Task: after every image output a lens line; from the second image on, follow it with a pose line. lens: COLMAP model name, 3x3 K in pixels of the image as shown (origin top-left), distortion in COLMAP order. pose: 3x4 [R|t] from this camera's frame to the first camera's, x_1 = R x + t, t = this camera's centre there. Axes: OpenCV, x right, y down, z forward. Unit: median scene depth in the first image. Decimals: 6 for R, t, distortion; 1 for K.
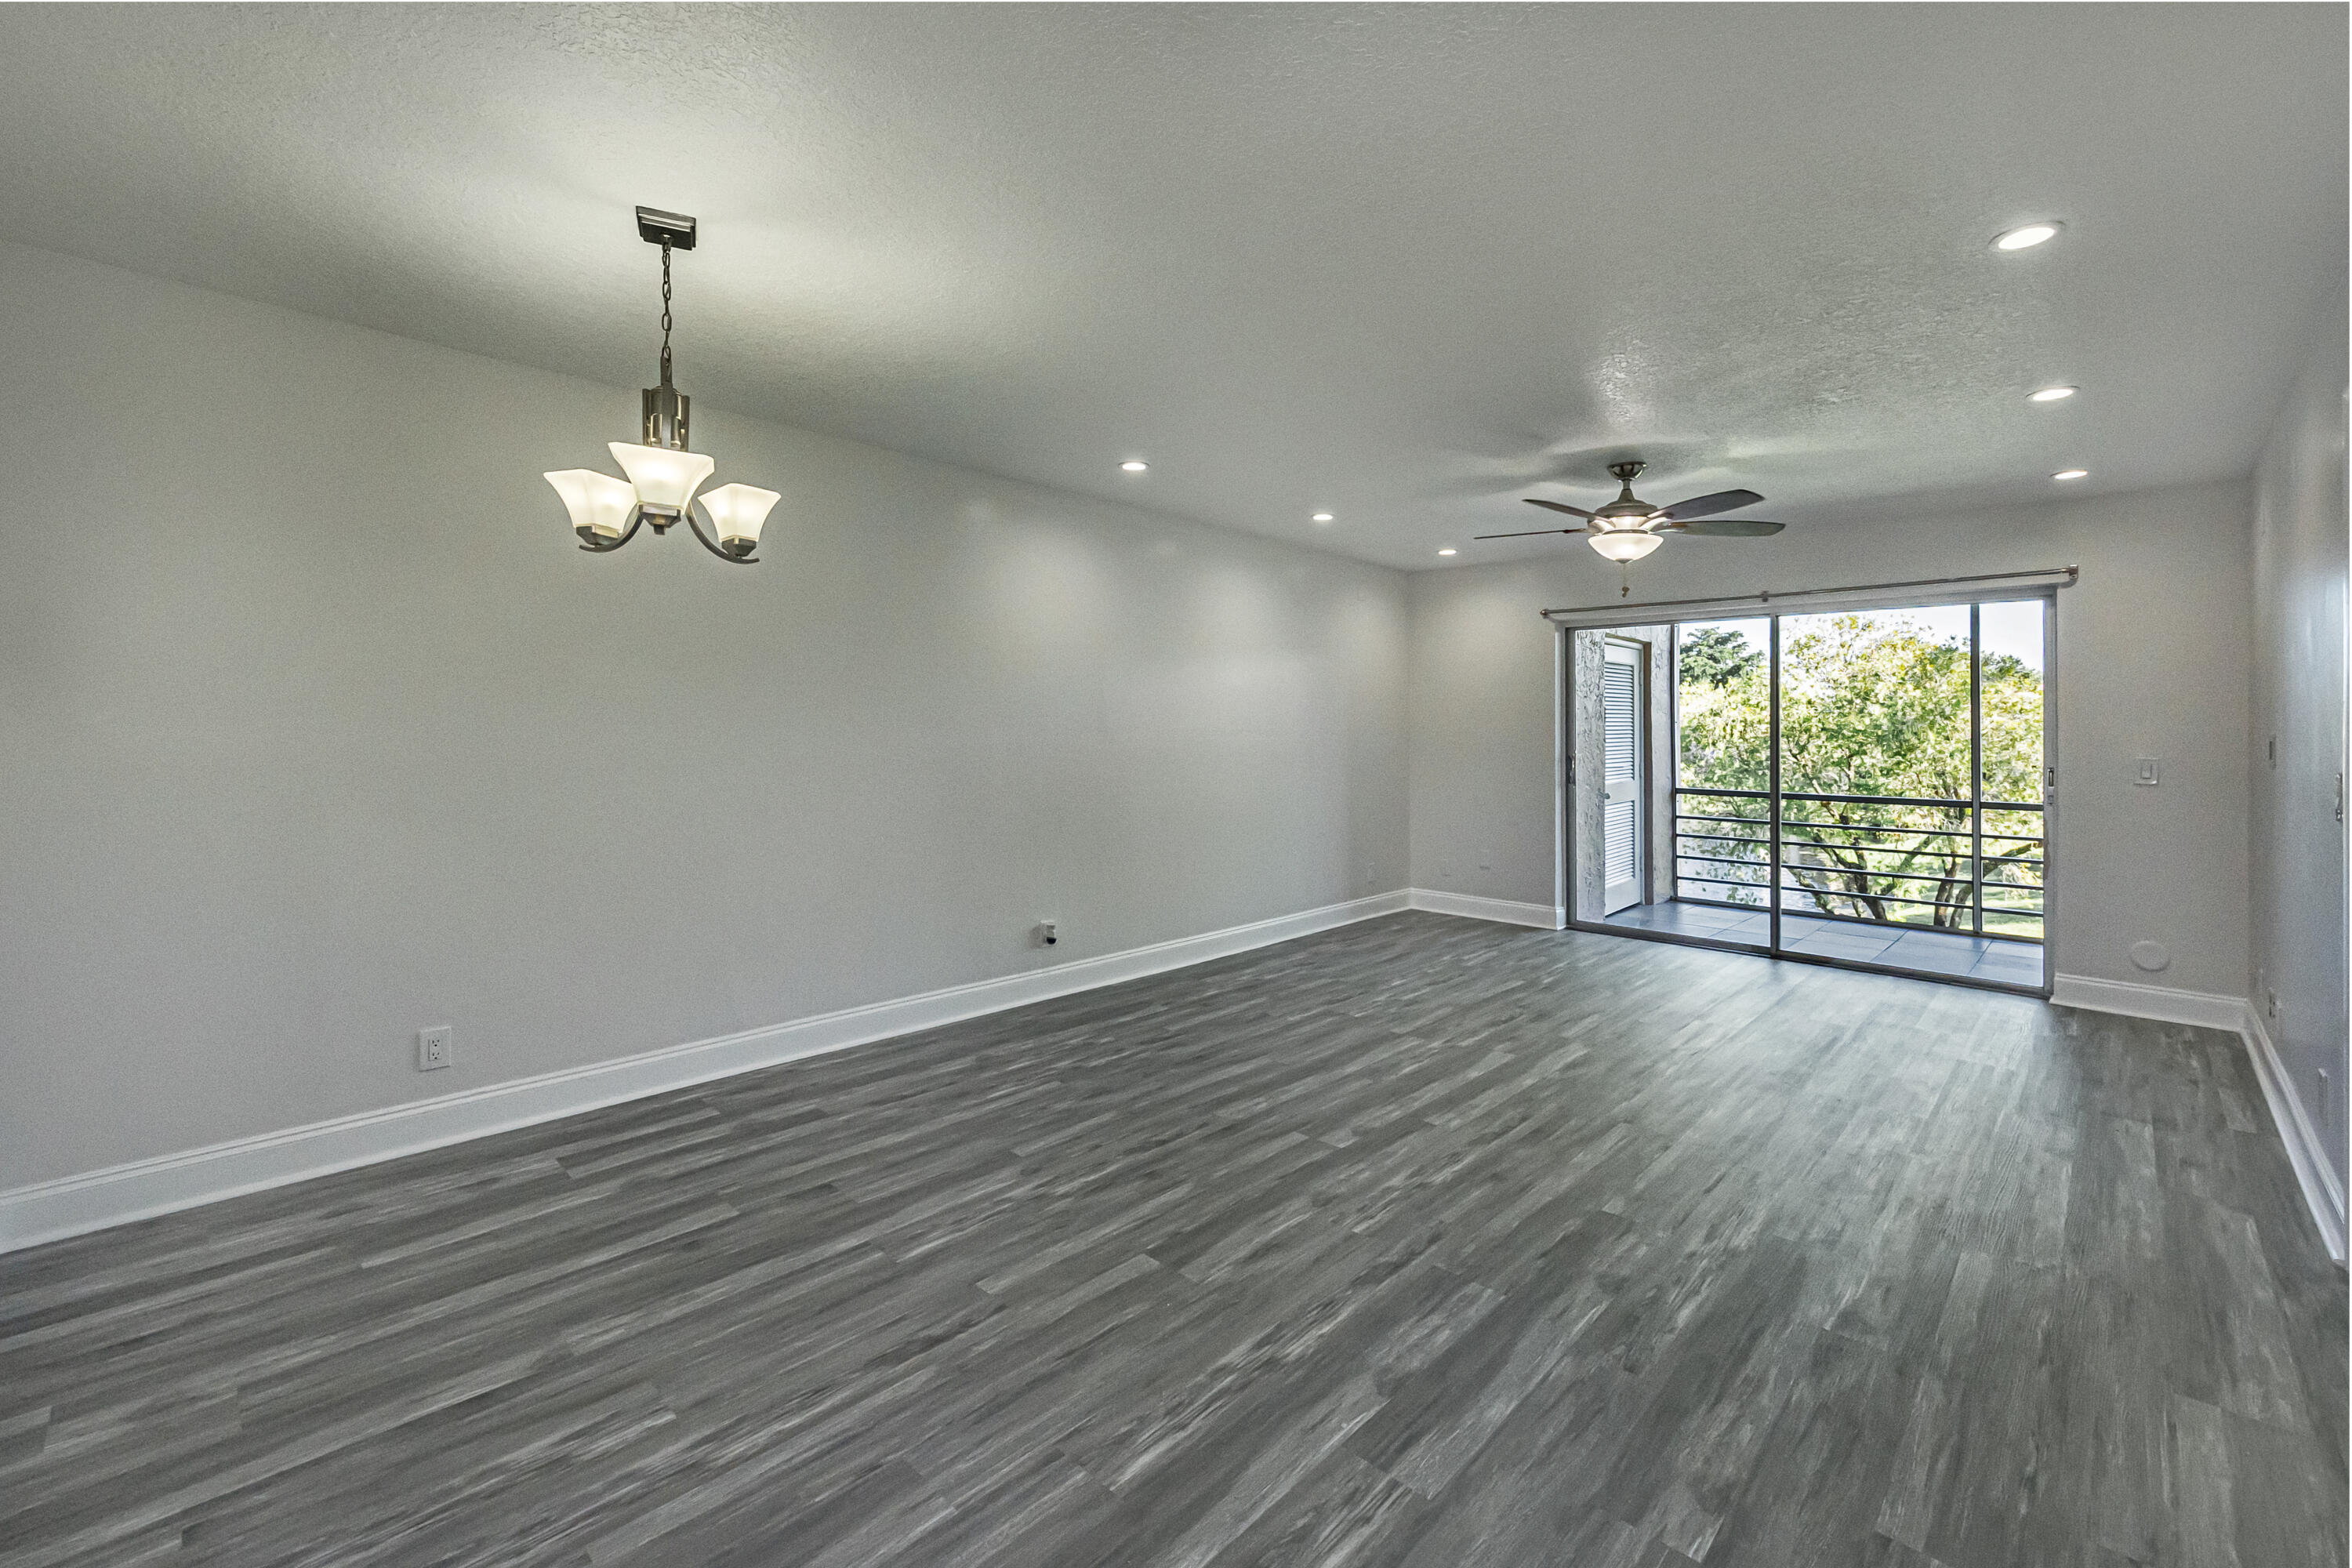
lens RADIAL K [[947.4, 0, 1175.8], [0, 947.4, 730.9], [0, 0, 1]] dist [-0.000251, -0.000087]
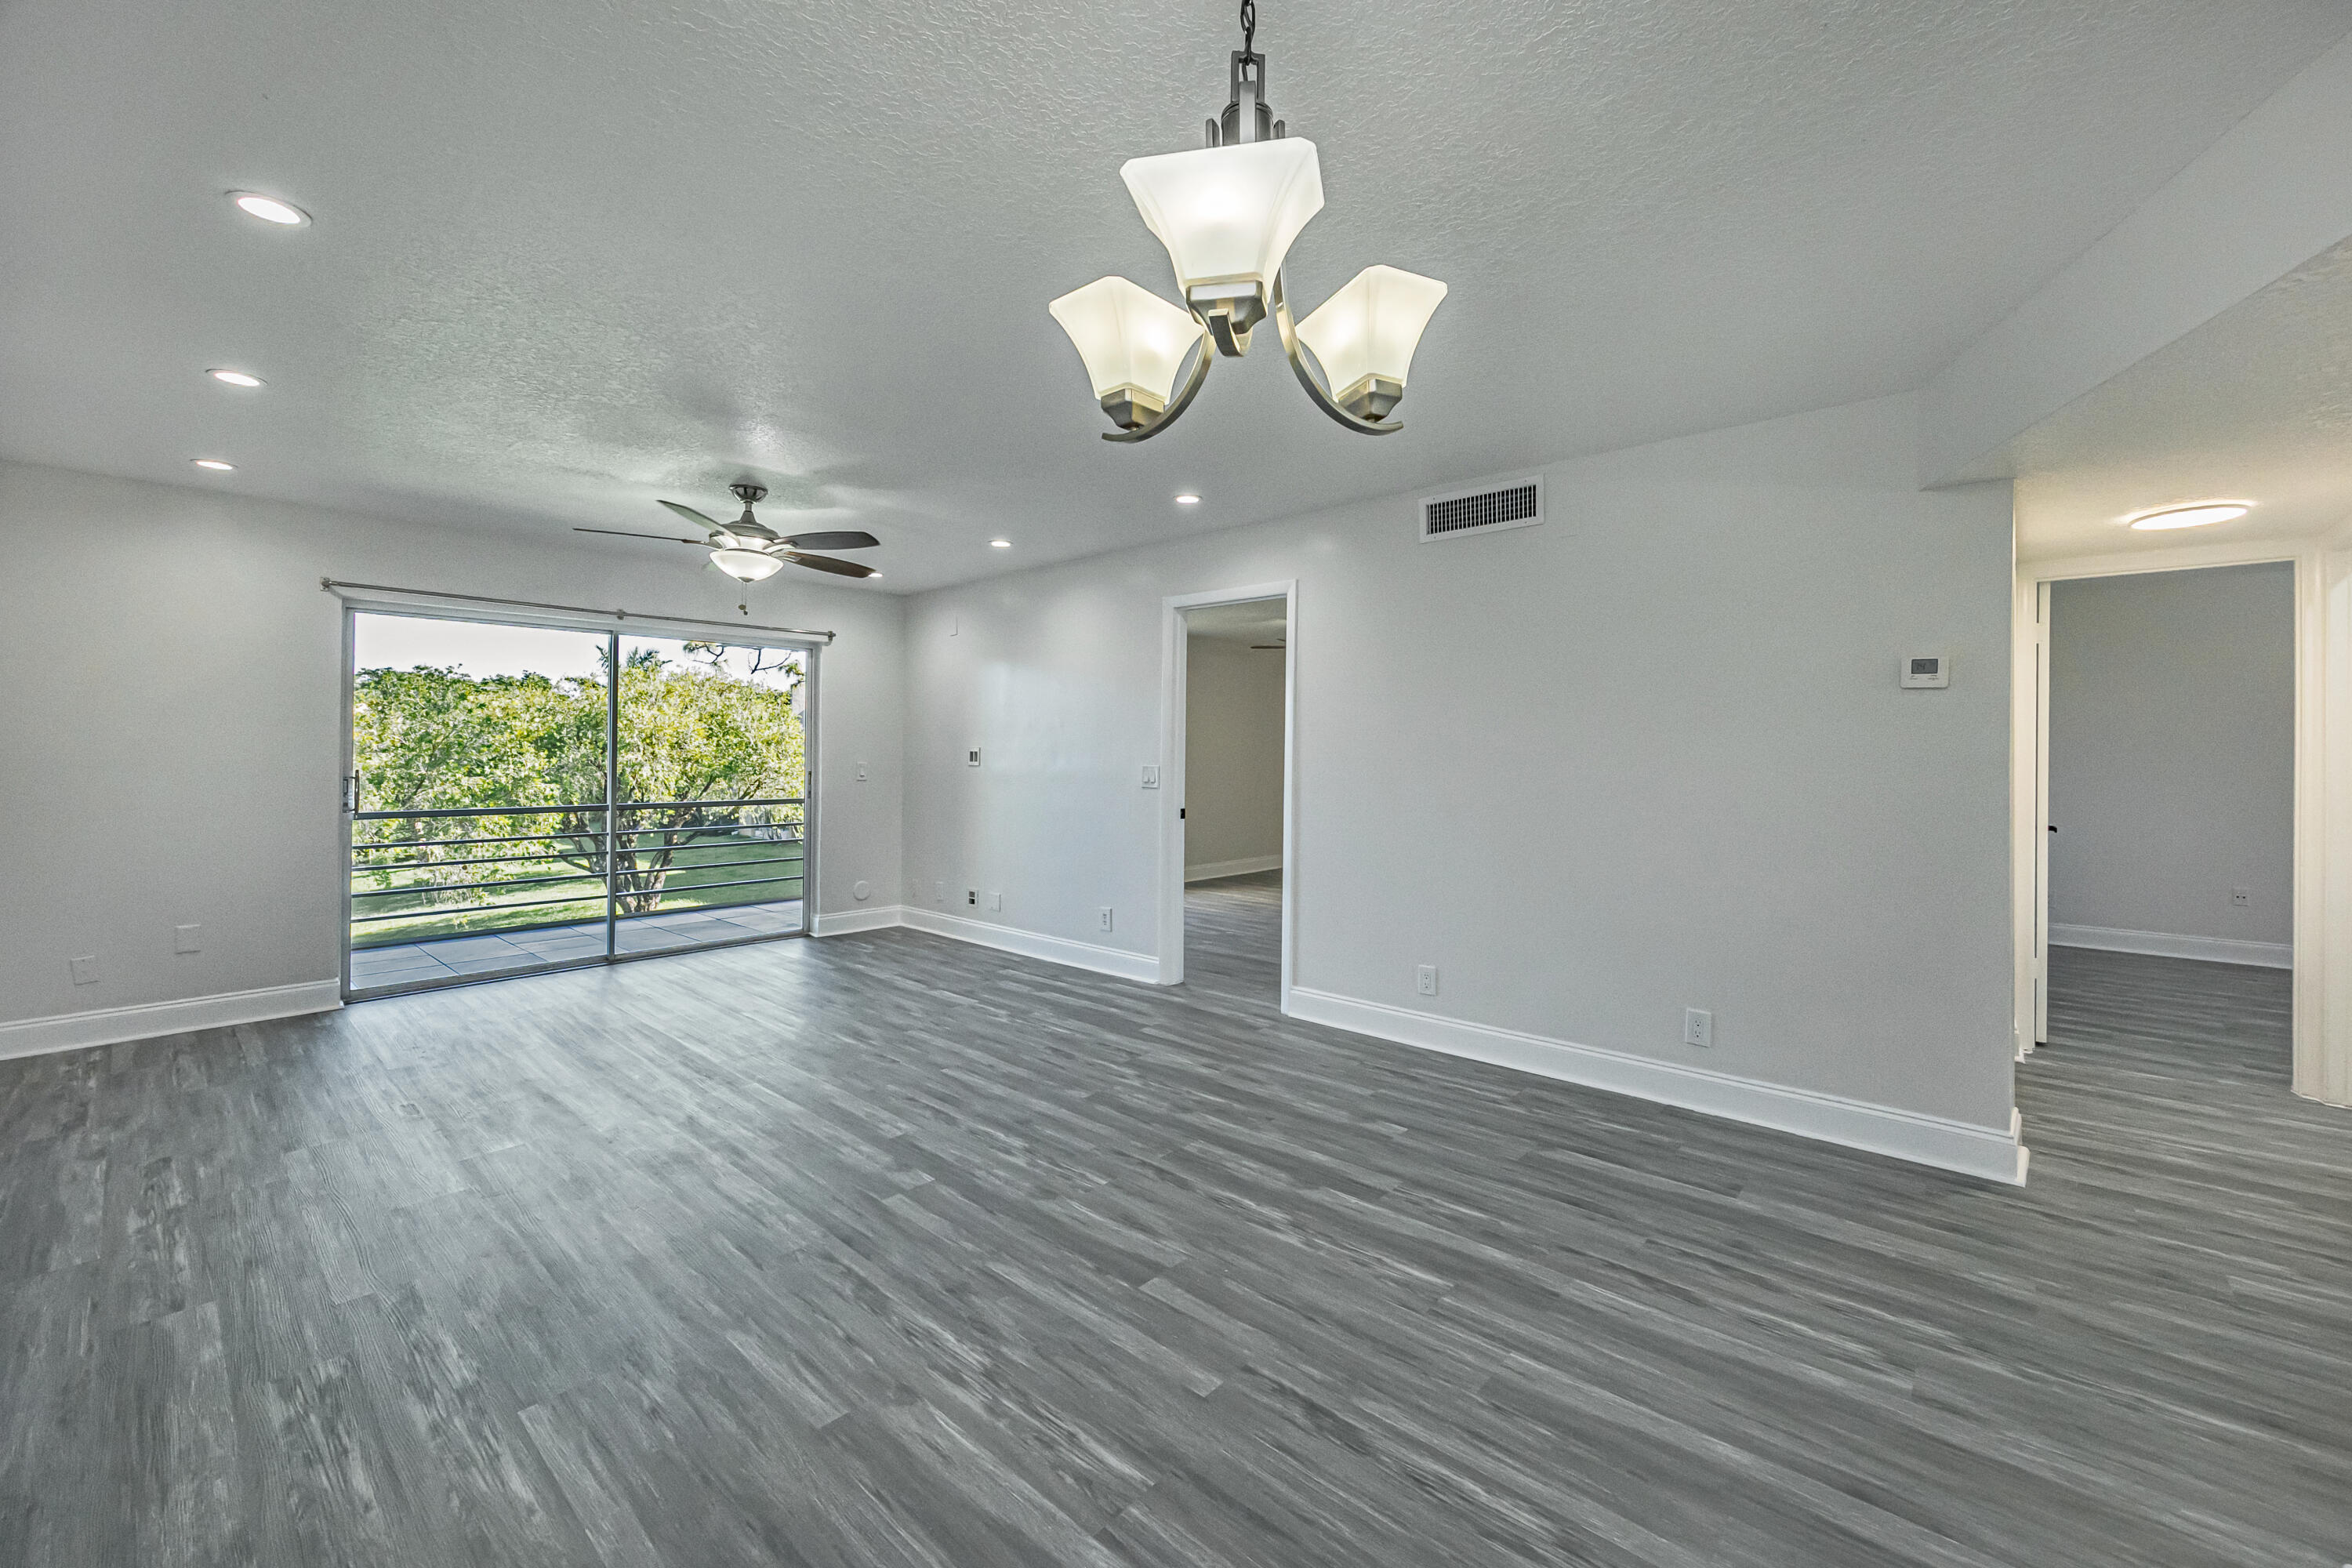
lens RADIAL K [[947.4, 0, 1172.5], [0, 947.4, 763.5], [0, 0, 1]] dist [-0.000251, -0.000087]
pose [[-0.025740, -0.016702, 0.999529, -0.816214], [-0.004209, 0.999853, 0.016599, 0.001852], [-0.999660, -0.003779, -0.025807, 0.818459]]
